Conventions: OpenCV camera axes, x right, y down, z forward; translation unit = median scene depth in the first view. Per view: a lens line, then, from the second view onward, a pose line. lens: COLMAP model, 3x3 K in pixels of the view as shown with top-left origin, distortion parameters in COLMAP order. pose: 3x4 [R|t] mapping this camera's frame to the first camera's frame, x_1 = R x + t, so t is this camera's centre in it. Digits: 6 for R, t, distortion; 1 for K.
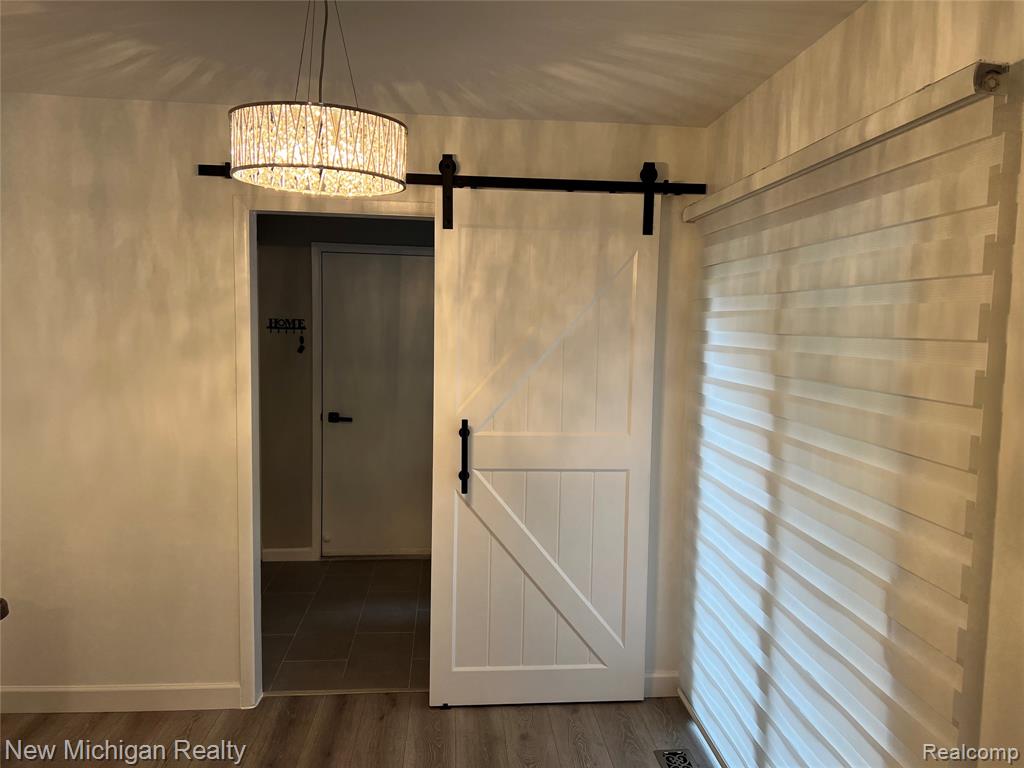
lens RADIAL K [[768.7, 0, 513.3], [0, 768.7, 382.8], [0, 0, 1]] dist [0.051010, -0.031343]
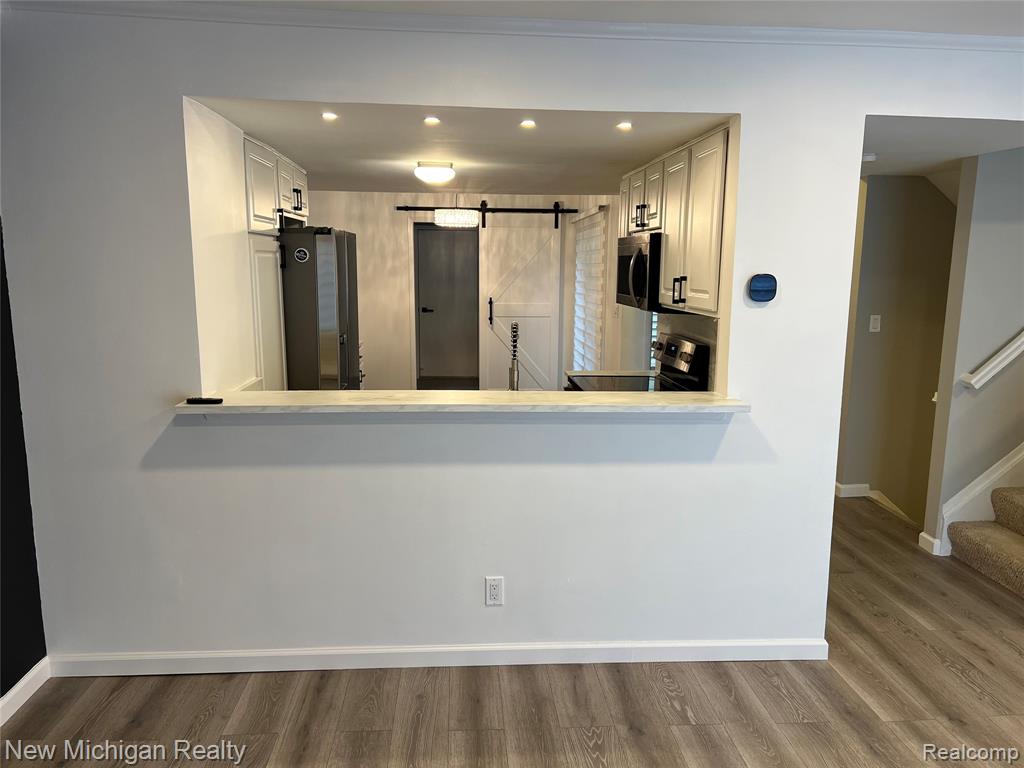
lens RADIAL K [[768.7, 0, 522.5], [0, 768.7, 410.2], [0, 0, 1]] dist [0.051010, -0.031343]
pose [[0.999945, -0.010127, 0.002821, 0.040133], [0.009779, 0.994537, 0.103928, 0.164615], [-0.003858, -0.103895, 0.994581, -1.799599]]
